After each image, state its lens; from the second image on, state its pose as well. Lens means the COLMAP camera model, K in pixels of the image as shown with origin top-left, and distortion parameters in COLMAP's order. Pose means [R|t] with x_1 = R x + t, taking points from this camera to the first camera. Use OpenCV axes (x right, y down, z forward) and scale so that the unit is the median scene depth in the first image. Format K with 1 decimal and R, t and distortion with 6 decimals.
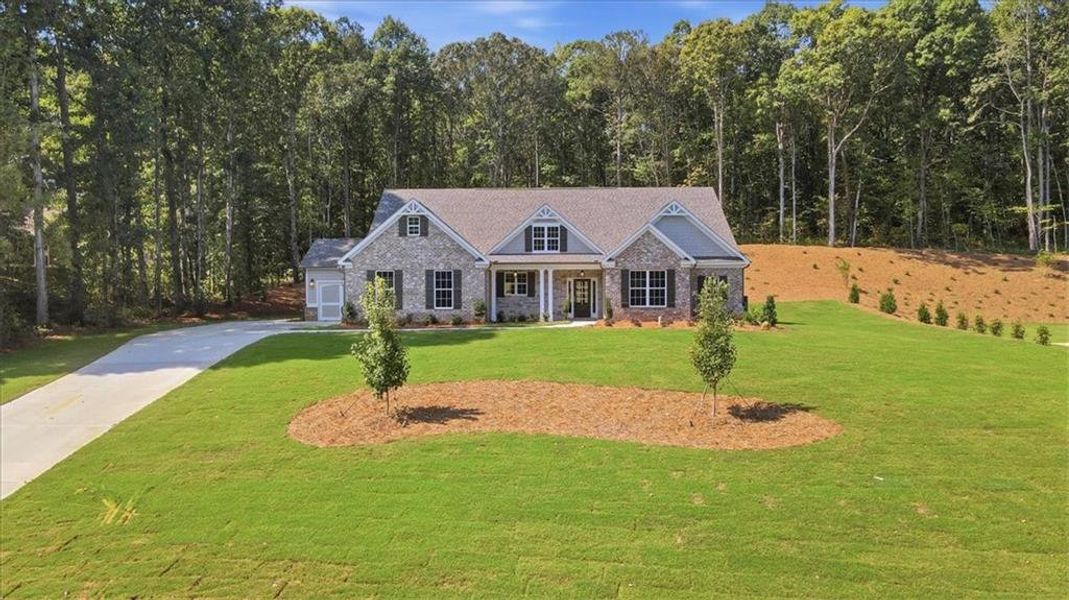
lens RADIAL K [[793.4, 0, 529.5], [0, 793.4, 301.9], [0, 0, 1]] dist [0.003339, 0.004189]
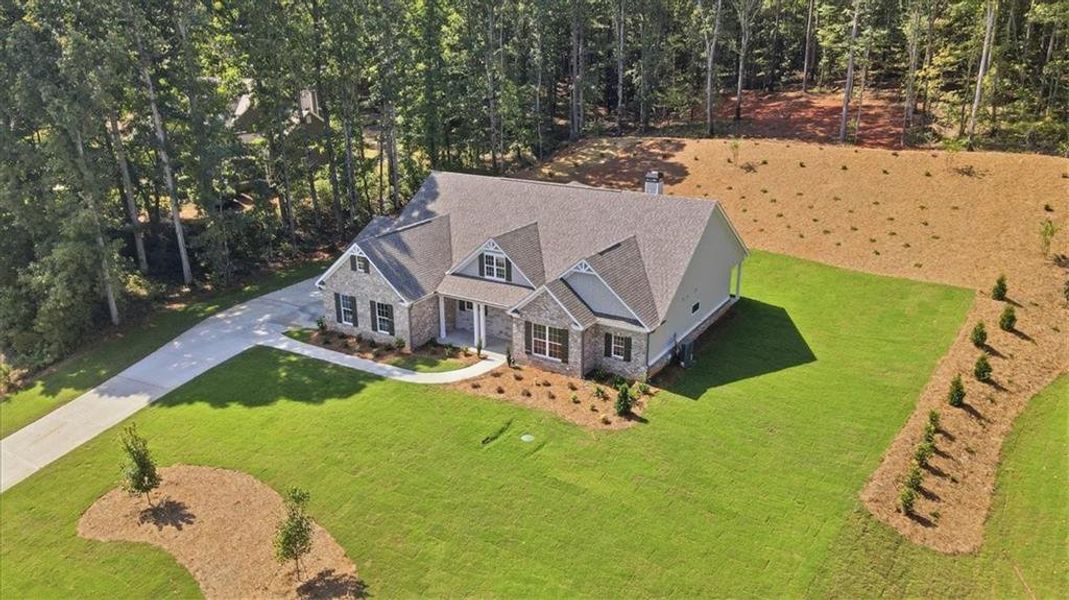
lens RADIAL K [[793.4, 0, 527.3], [0, 793.4, 303.3], [0, 0, 1]] dist [0.003339, 0.004189]
pose [[0.854225, 0.166582, -0.492493, 0.623632], [-0.001052, 0.947831, 0.318772, -0.392944], [0.519902, -0.271785, 0.809836, 0.140620]]
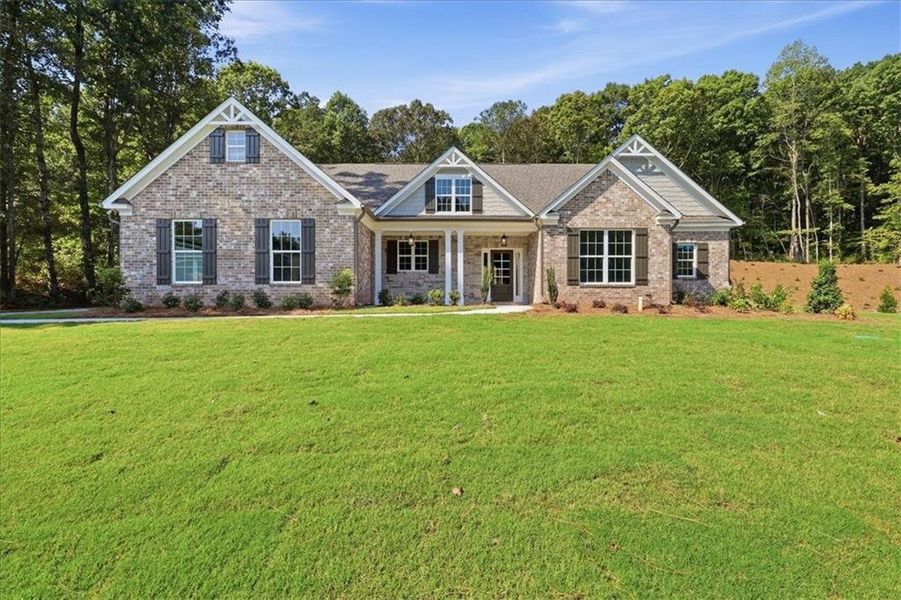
lens RADIAL K [[410.0, 0, 452.6], [0, 410.0, 299.2], [0, 0, 1]] dist [-0.002380, 0.001275]
pose [[0.999585, 0.001852, 0.028753, 0.009378], [-0.001615, 0.999965, -0.008263, 0.021677], [-0.028767, 0.008213, 0.999552, 0.642681]]
